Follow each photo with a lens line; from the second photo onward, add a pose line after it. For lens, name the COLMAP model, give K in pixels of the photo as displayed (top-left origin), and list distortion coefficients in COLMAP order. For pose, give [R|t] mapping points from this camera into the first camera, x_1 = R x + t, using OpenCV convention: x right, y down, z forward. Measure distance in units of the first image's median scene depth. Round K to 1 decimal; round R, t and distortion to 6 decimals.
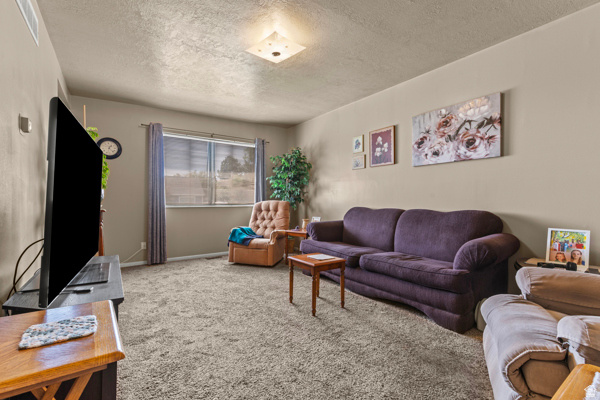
lens RADIAL K [[274.7, 0, 299.8], [0, 274.7, 202.9], [0, 0, 1]] dist [0.000067, -0.000033]
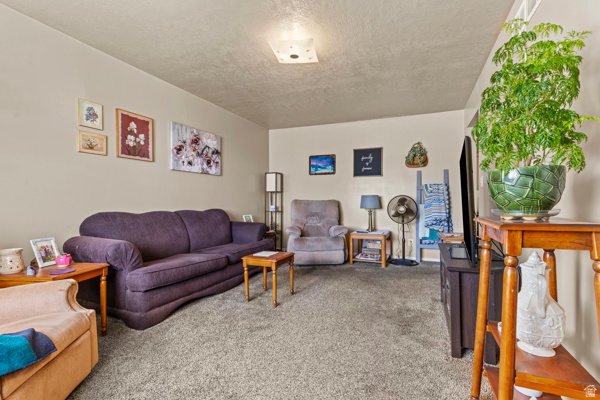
lens RADIAL K [[274.7, 0, 299.9], [0, 274.7, 199.9], [0, 0, 1]] dist [0.000067, -0.000033]
pose [[-0.530608, 0.007866, 0.847581, -0.754737], [0.012054, 0.999926, -0.001734, -0.011640], [-0.847531, 0.009296, -0.530664, 1.204468]]
